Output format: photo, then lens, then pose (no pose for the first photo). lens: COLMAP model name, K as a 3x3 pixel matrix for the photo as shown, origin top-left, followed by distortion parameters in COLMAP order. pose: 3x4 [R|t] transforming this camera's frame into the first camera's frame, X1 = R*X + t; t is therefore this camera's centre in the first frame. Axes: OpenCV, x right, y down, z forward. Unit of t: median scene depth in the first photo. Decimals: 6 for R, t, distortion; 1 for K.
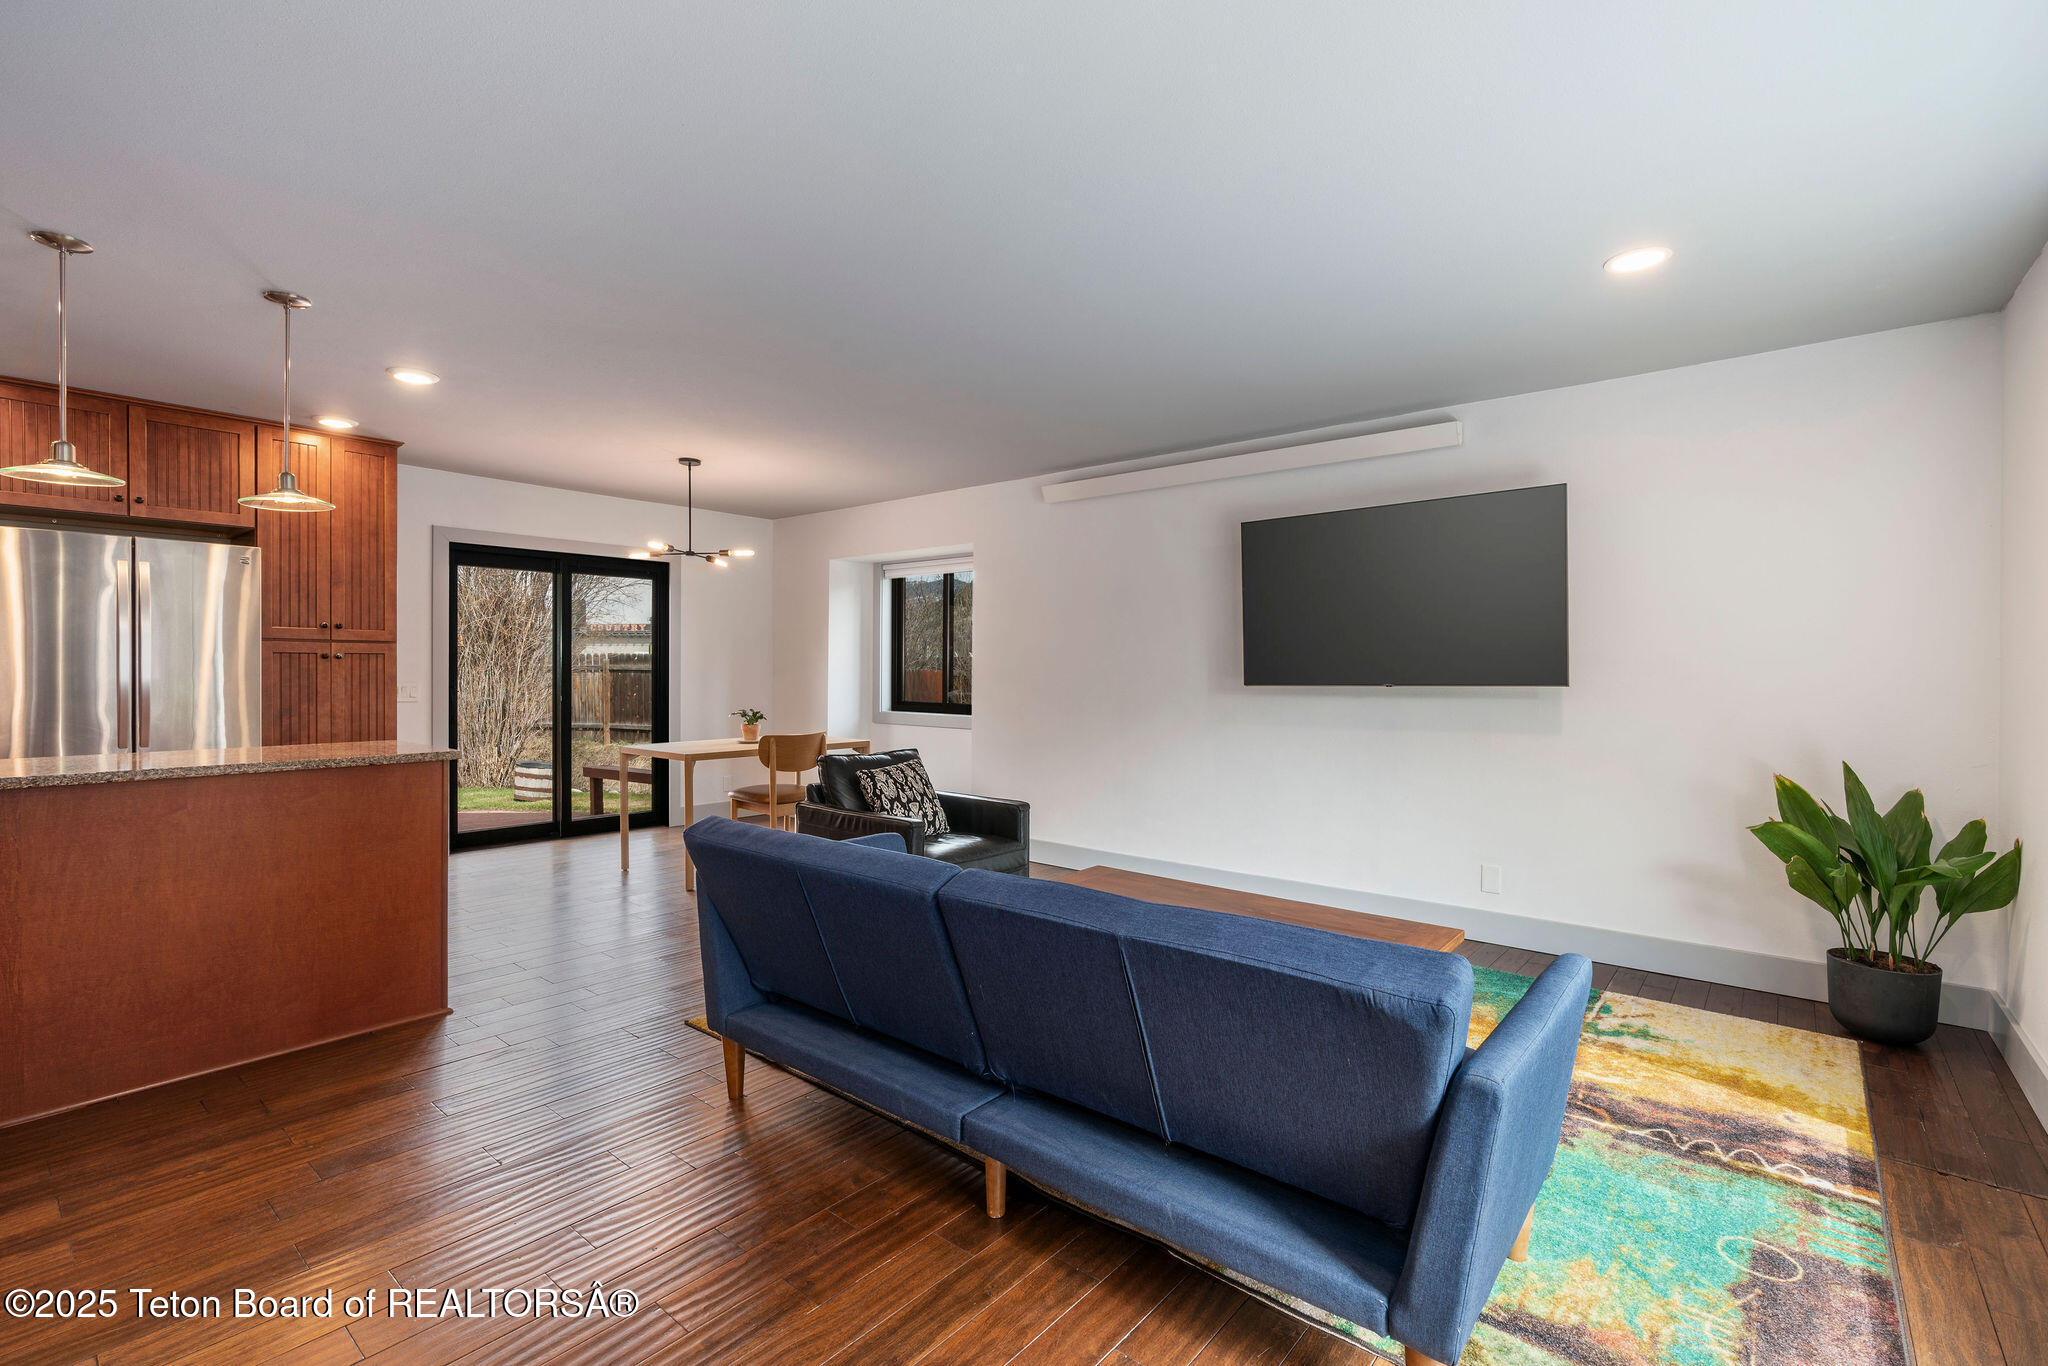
lens RADIAL K [[920.6, 0, 1019.8], [0, 920.6, 680.9], [0, 0, 1]] dist [-0.003994, 0.000050]
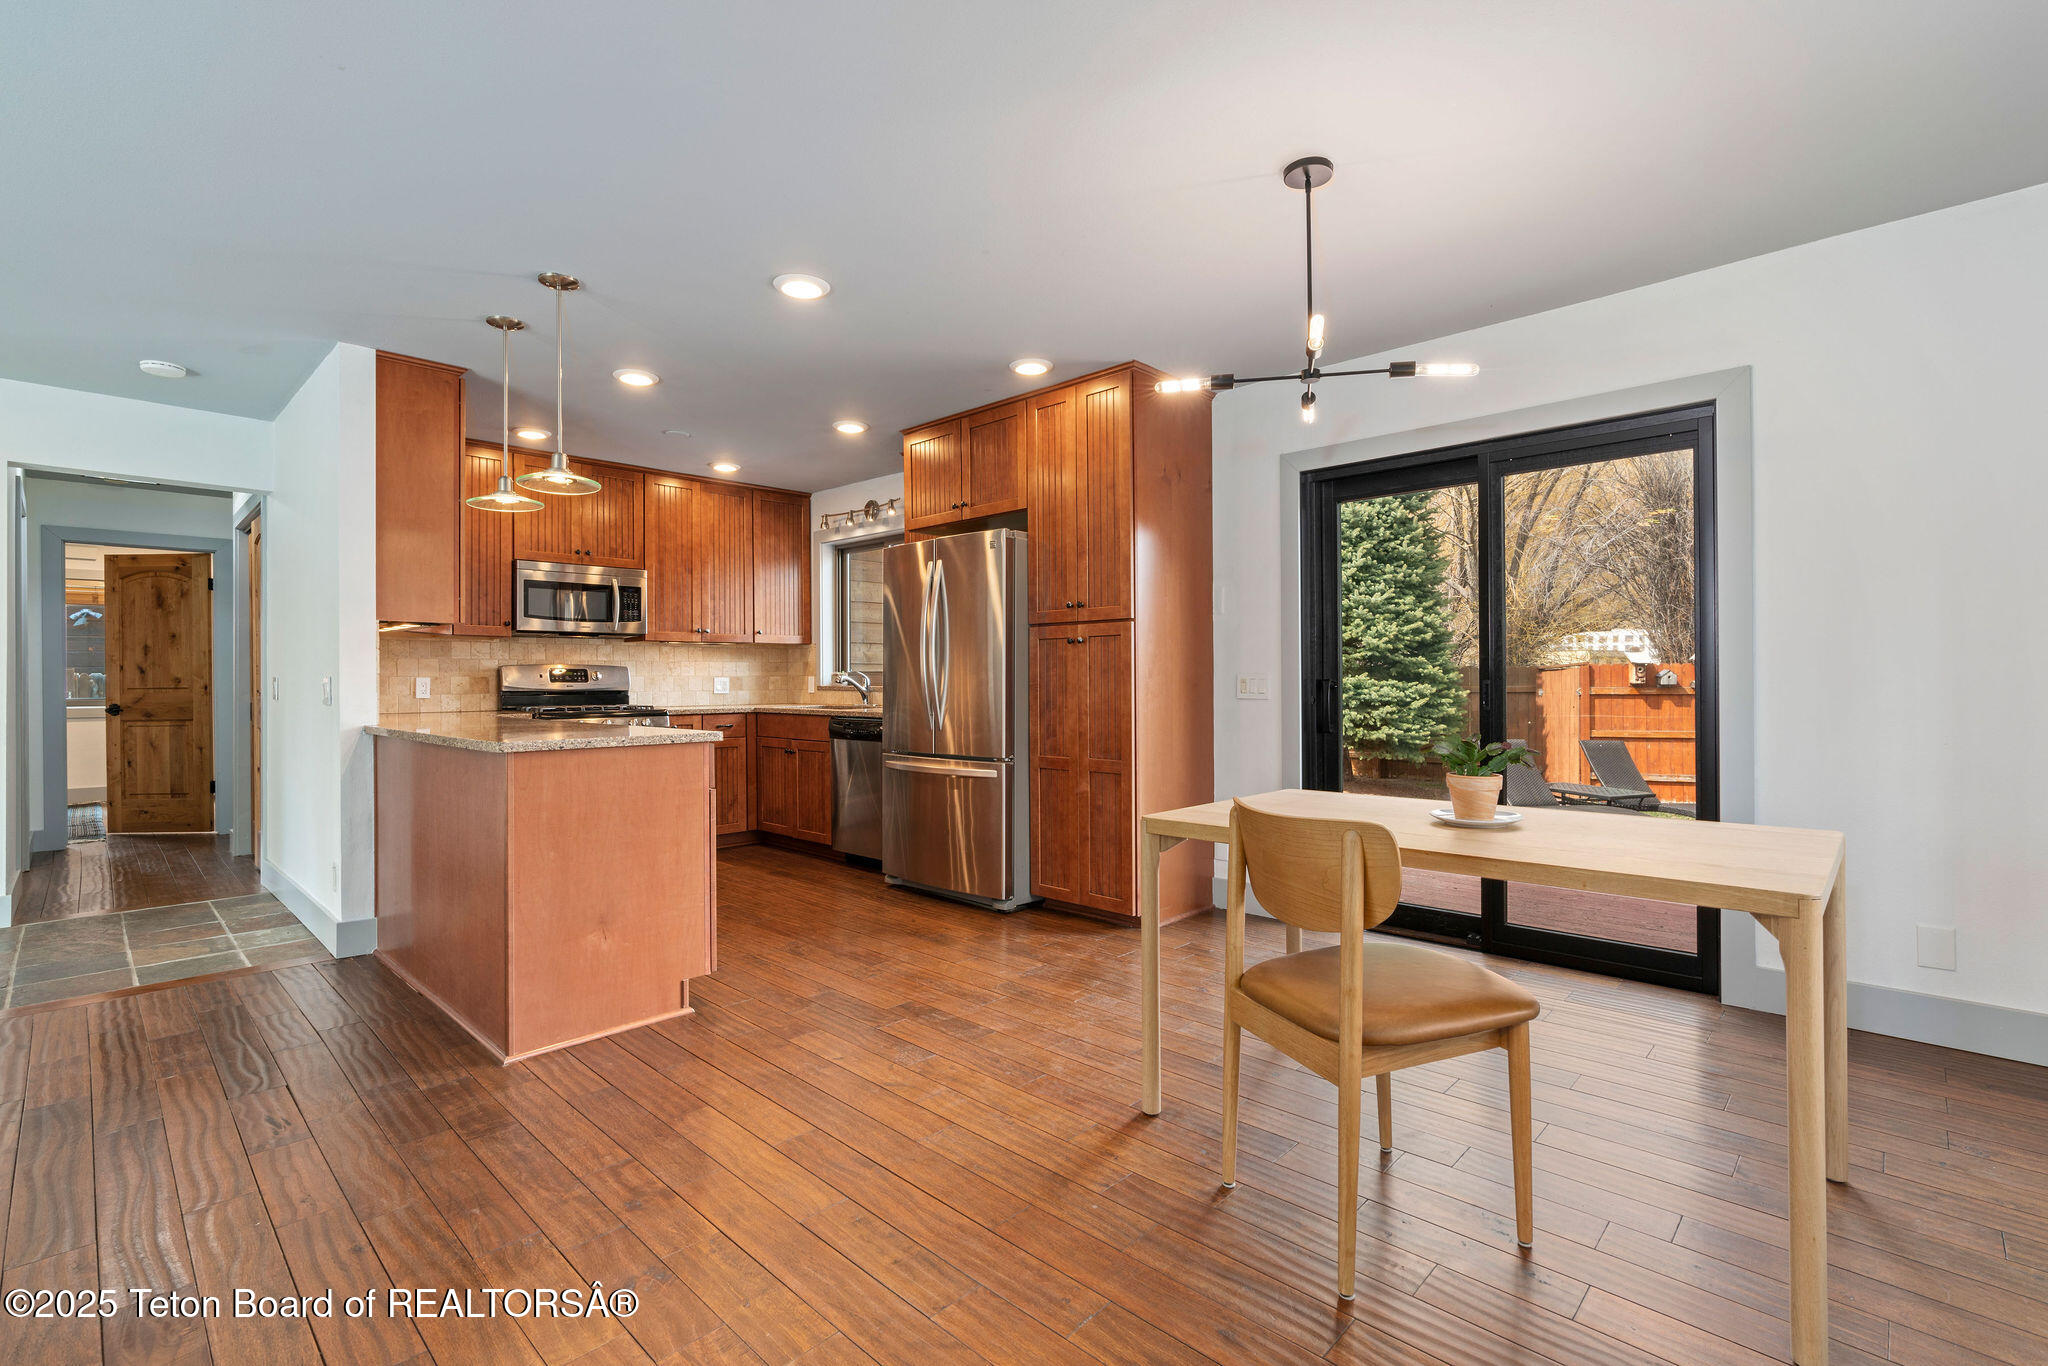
lens RADIAL K [[920.6, 0, 1019.8], [0, 920.6, 680.9], [0, 0, 1]] dist [-0.003994, 0.000050]
pose [[-0.070493, -0.005145, -0.997499, 0.083769], [-0.008417, 0.999954, -0.004563, 0.011598], [0.997477, 0.008074, -0.070534, 0.778769]]
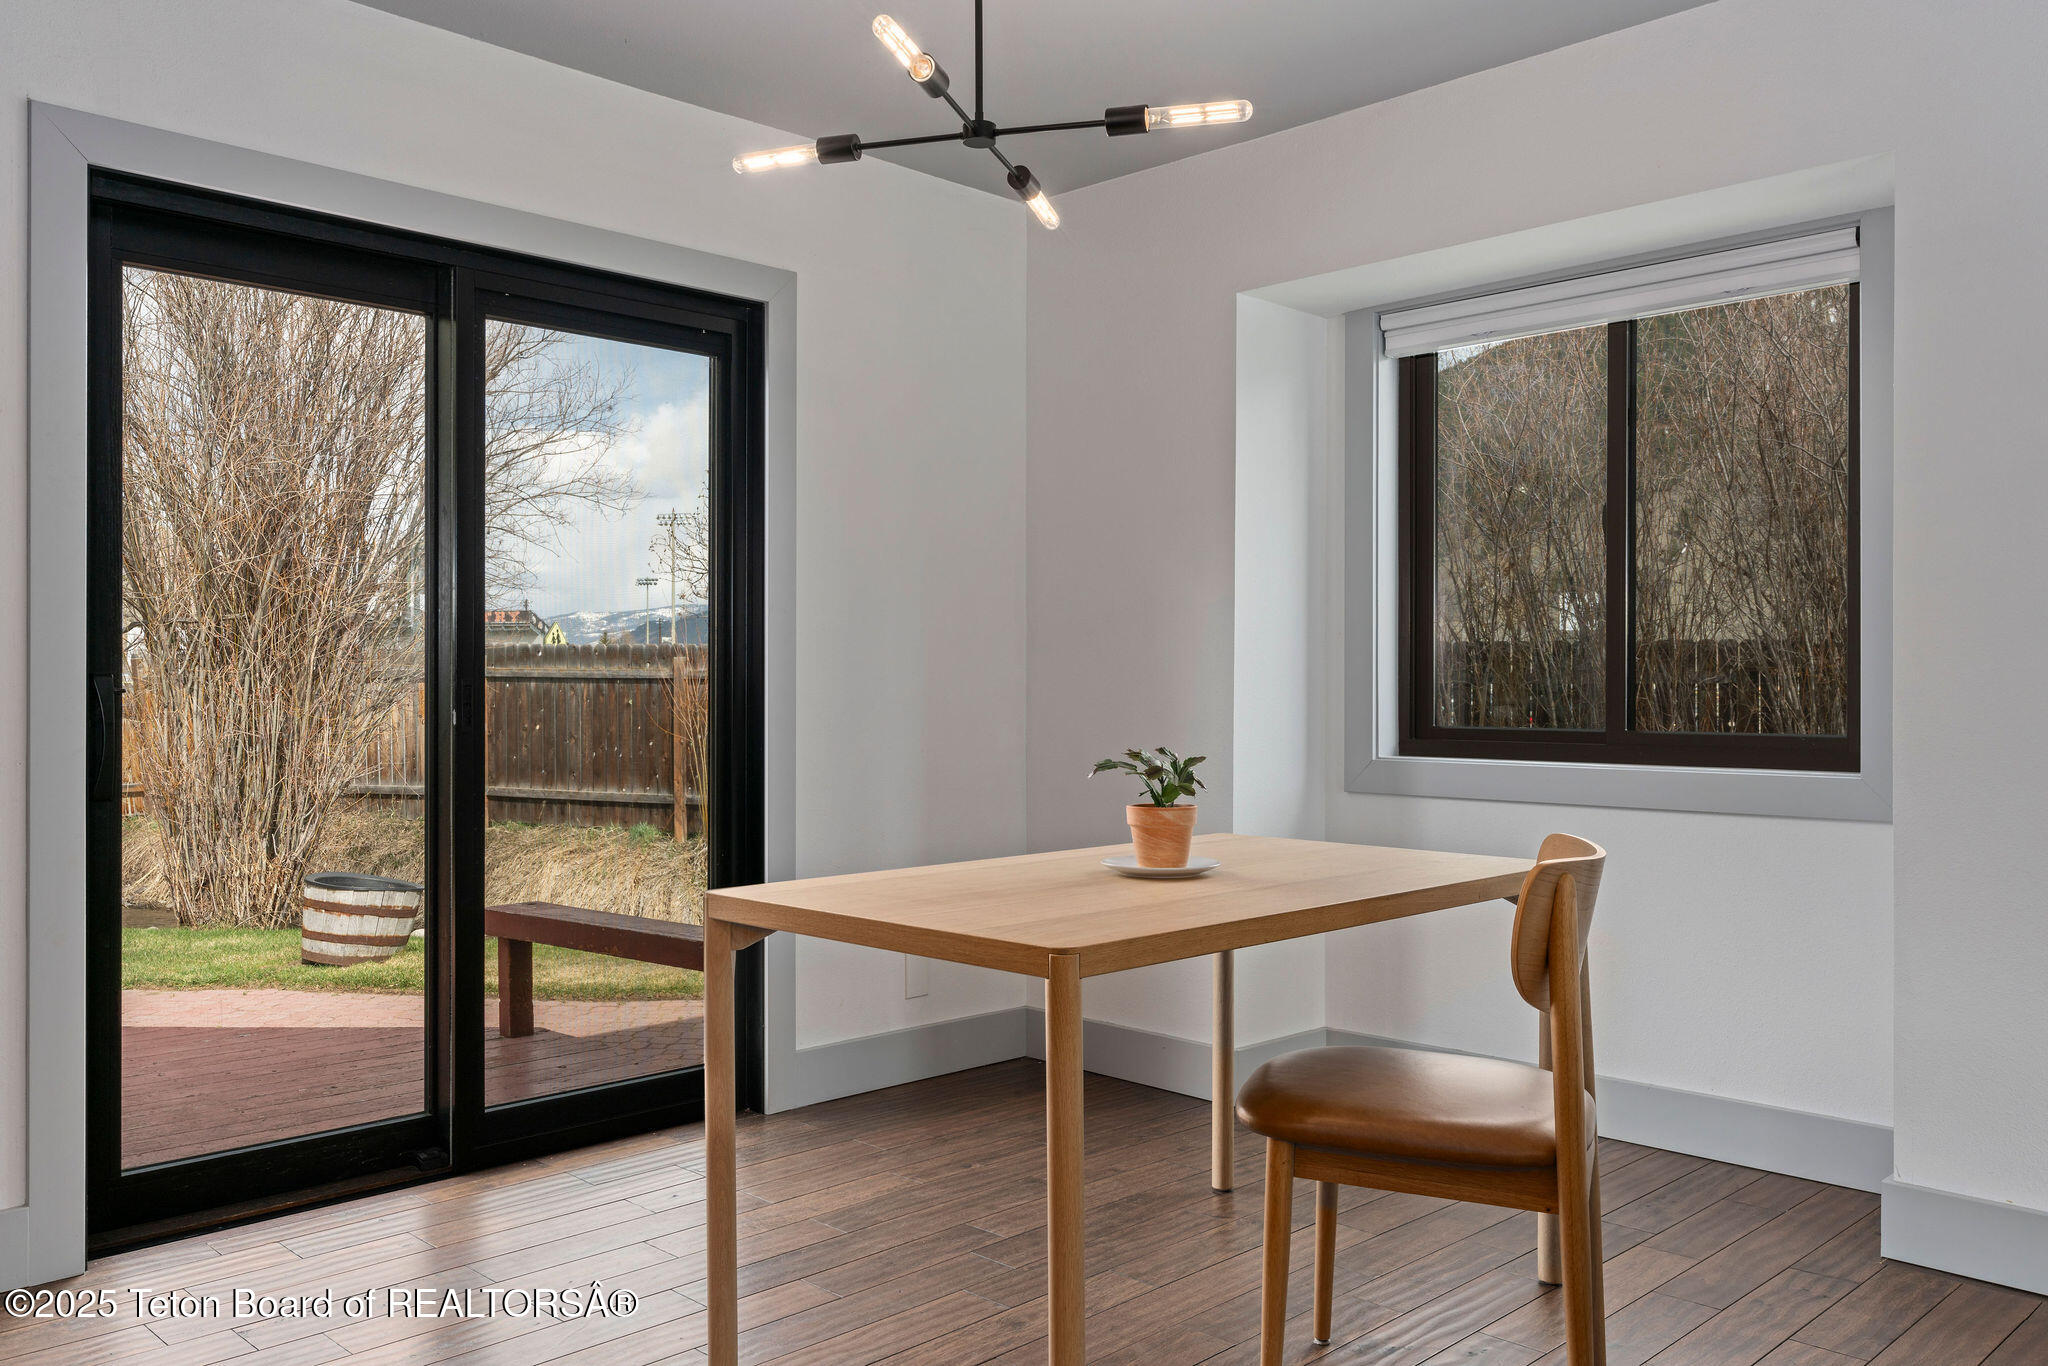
lens RADIAL K [[1628.7, 0, 1024.0], [0, 1628.7, 683.0], [0, 0, 1]] dist [0.006548, 0.005452]
pose [[0.996346, -0.003597, -0.085338, -0.266222], [0.002239, 0.999869, -0.016005, 0.018160], [0.085384, 0.015755, 0.996224, 0.480691]]
